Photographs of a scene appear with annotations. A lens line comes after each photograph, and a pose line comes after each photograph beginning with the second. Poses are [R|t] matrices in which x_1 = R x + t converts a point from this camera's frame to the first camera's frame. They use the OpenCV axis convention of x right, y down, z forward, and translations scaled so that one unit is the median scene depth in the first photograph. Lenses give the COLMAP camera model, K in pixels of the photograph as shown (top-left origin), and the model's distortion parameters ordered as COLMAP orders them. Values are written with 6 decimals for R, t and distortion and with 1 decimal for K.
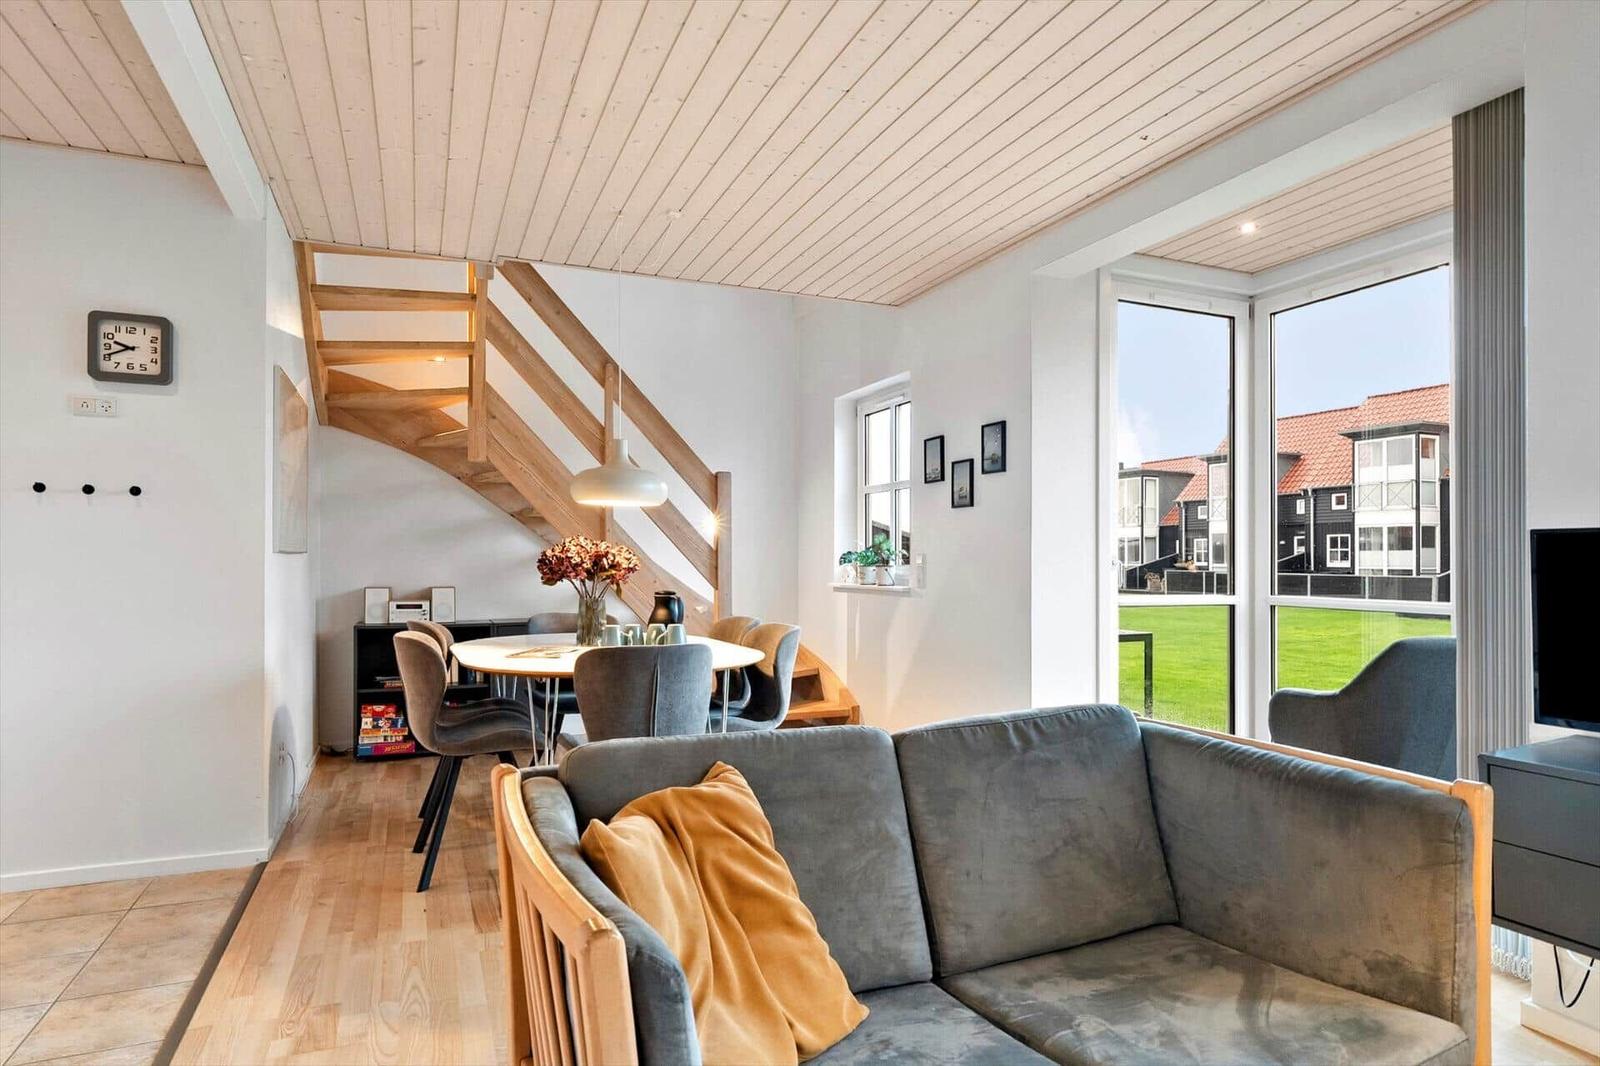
lens RADIAL K [[903.0, 0, 814.1], [0, 903.0, 540.3], [0, 0, 1]] dist [0.002619, -0.001456]
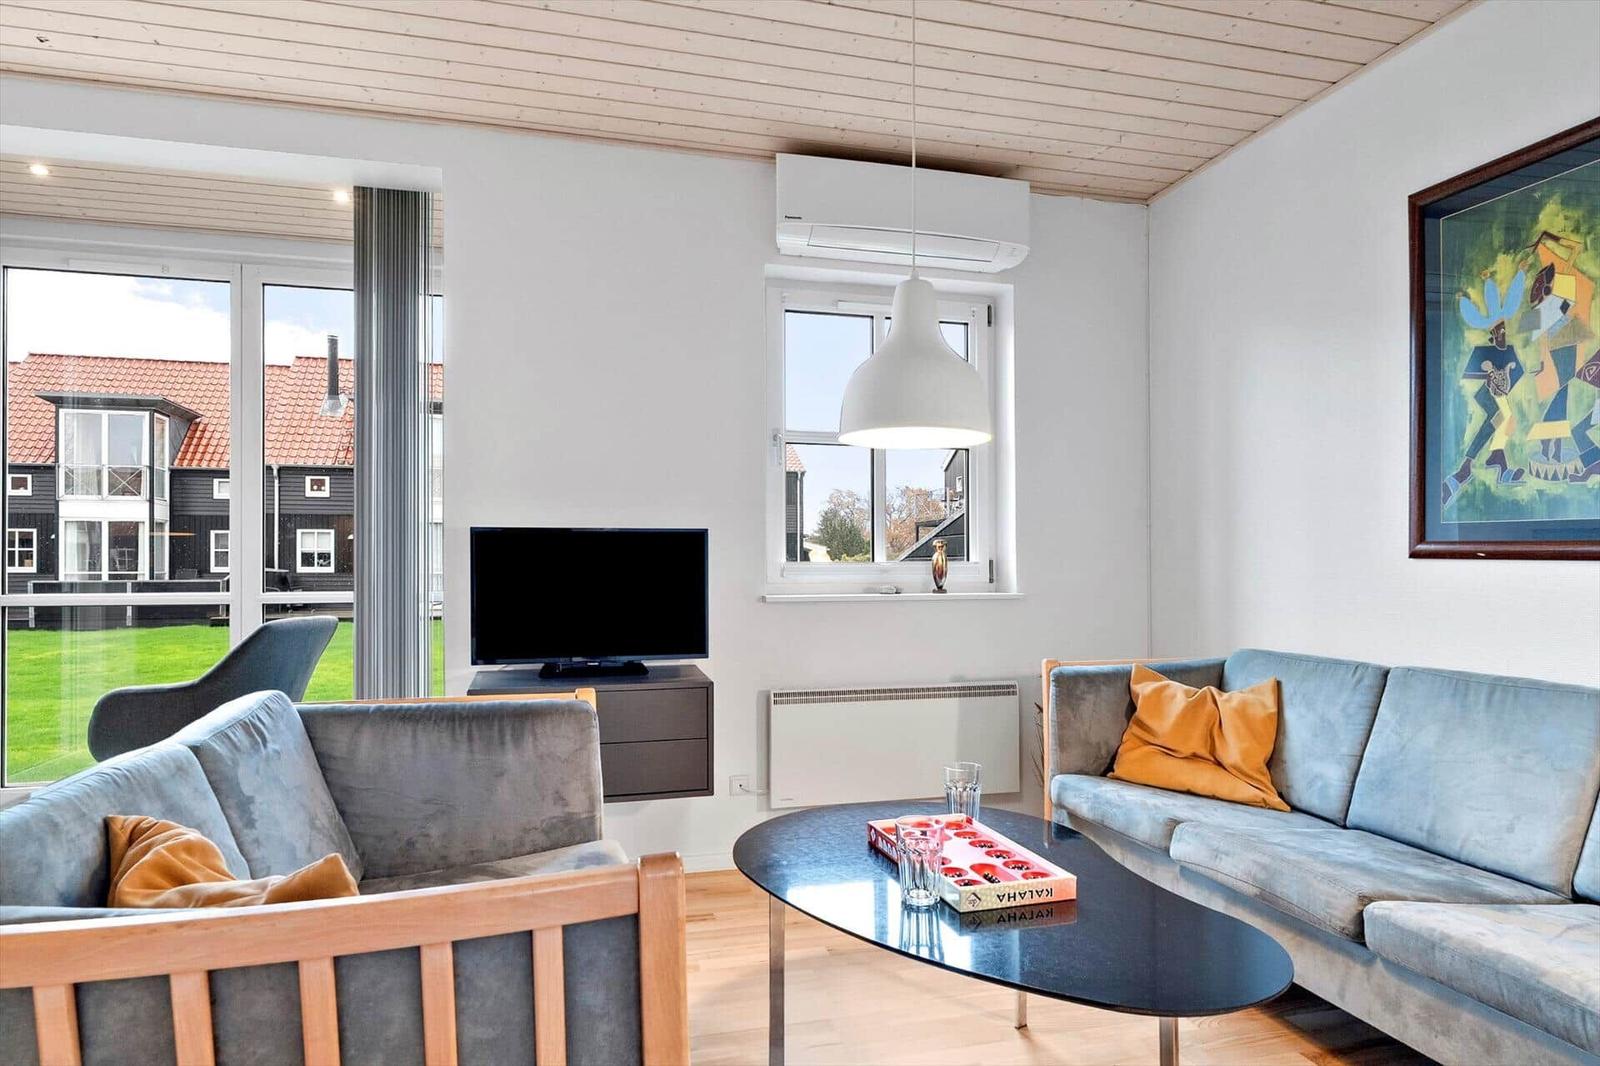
lens RADIAL K [[903.0, 0, 802.8], [0, 903.0, 546.0], [0, 0, 1]] dist [0.002619, -0.001456]
pose [[0.161090, 0.014709, 0.986830, -0.312171], [-0.017773, 0.999770, -0.012001, 0.016575], [-0.986780, -0.015606, 0.161314, 0.168774]]
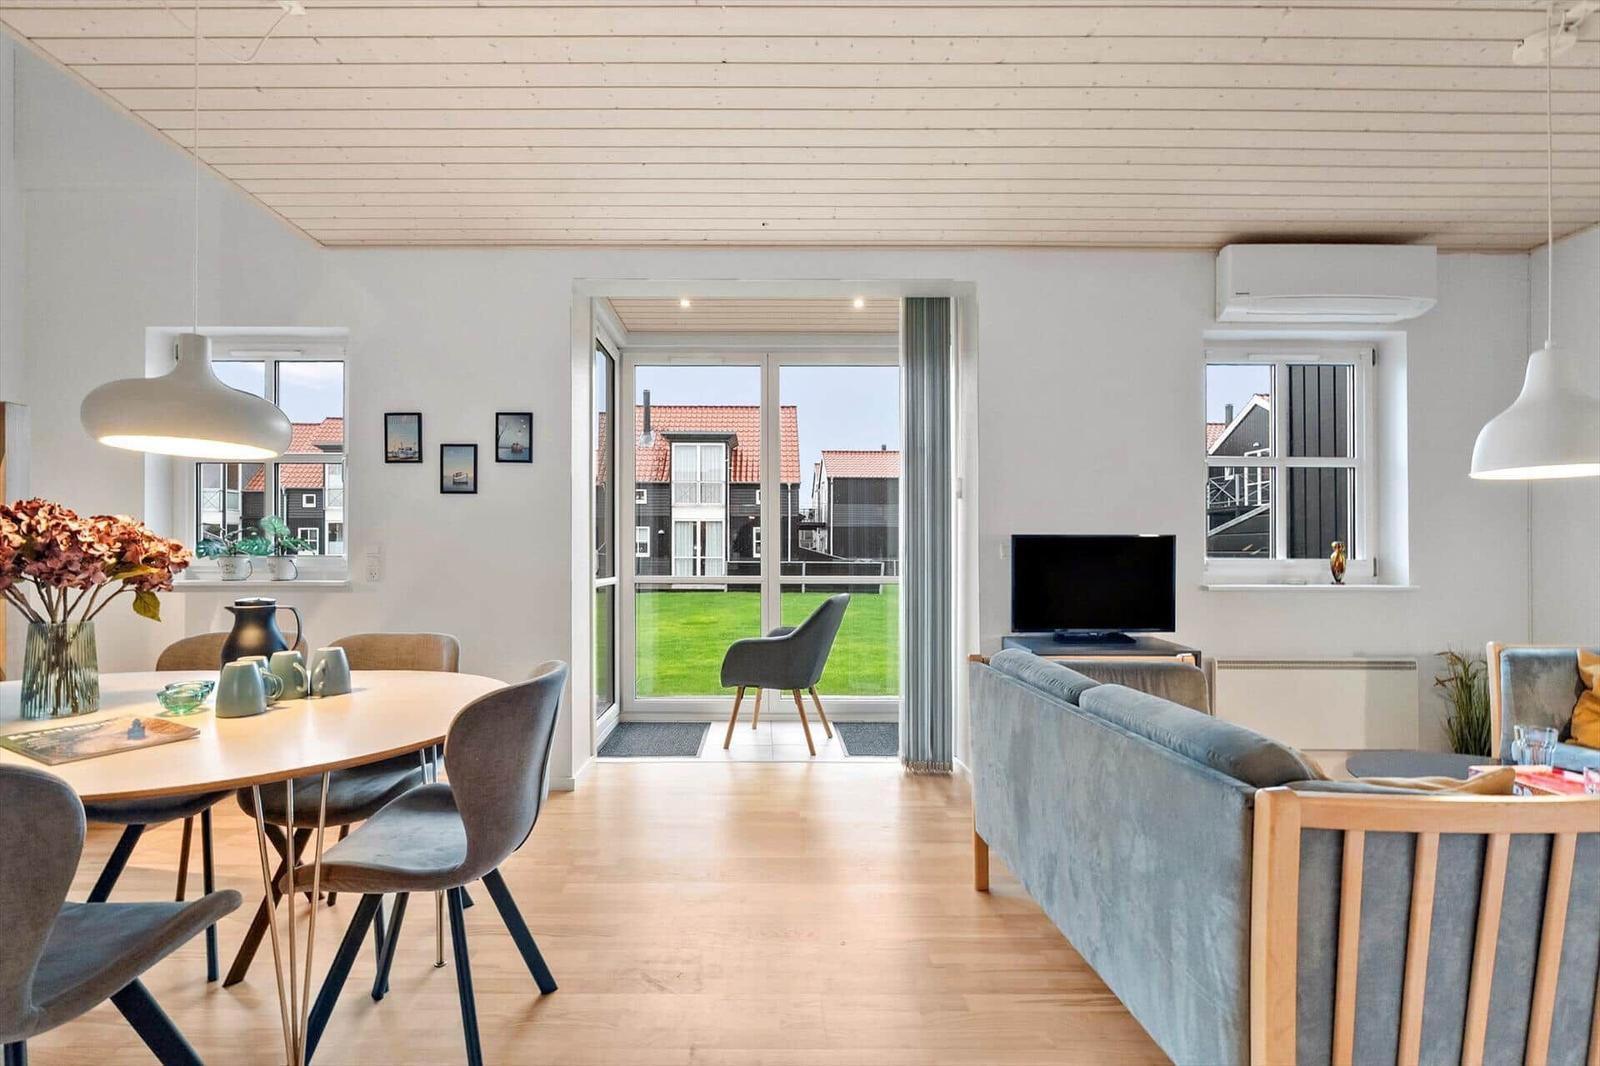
lens RADIAL K [[702.2, 0, 802.9], [0, 702.2, 538.8], [0, 0, 1]] dist [-0.002960, -0.000623]
pose [[0.393780, 0.012282, 0.919123, -0.477592], [-0.019243, 0.999802, -0.005116, 0.009798], [-0.919003, -0.015672, 0.393939, 0.486859]]
